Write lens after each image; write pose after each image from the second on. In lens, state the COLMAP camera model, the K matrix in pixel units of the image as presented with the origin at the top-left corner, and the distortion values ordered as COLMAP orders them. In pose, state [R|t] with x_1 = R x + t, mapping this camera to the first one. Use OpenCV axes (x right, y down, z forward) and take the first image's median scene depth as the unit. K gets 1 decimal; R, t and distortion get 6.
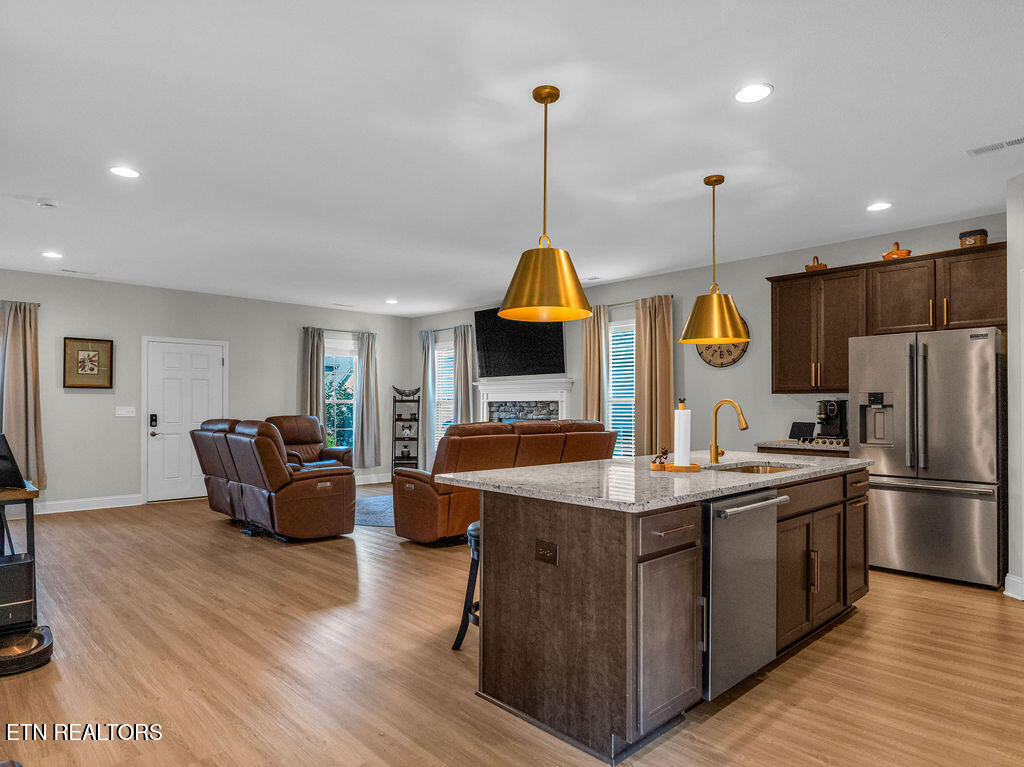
lens RADIAL K [[622.2, 0, 518.5], [0, 622.2, 398.5], [0, 0, 1]] dist [-0.004945, 0.003091]
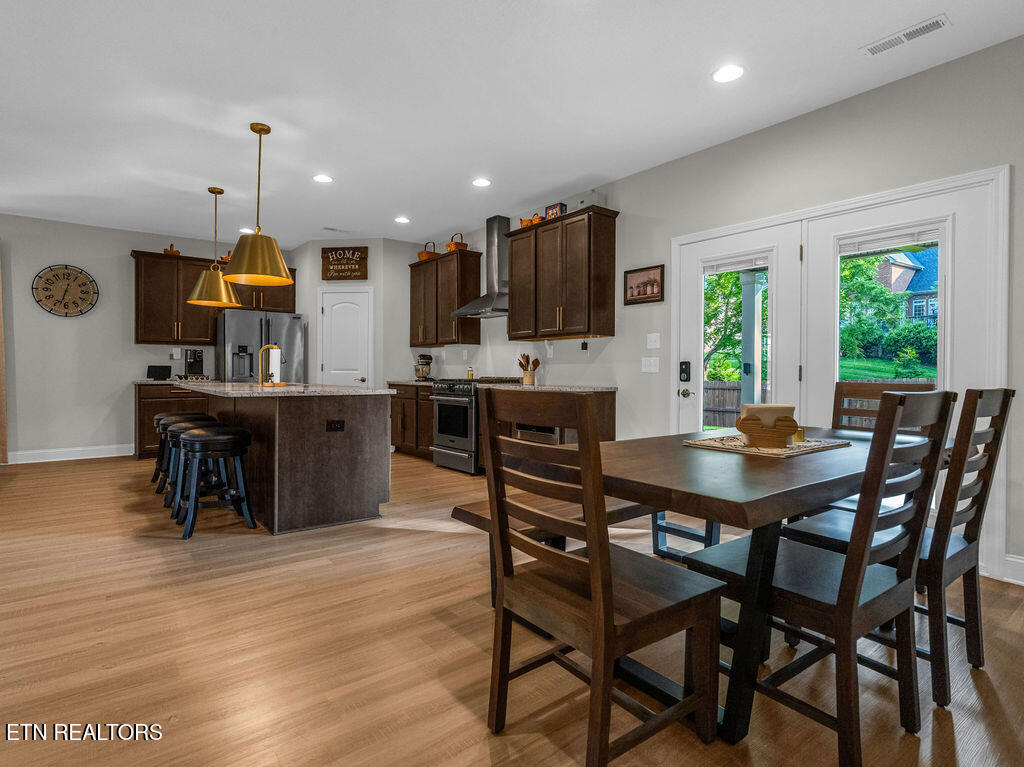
lens RADIAL K [[536.6, 0, 505.3], [0, 536.6, 373.2], [0, 0, 1]] dist [-0.008936, 0.000760]
pose [[0.101752, -0.005661, 0.994794, -0.852841], [-0.018258, 0.999805, 0.007557, 0.045258], [-0.994642, -0.018932, 0.101628, 0.215939]]
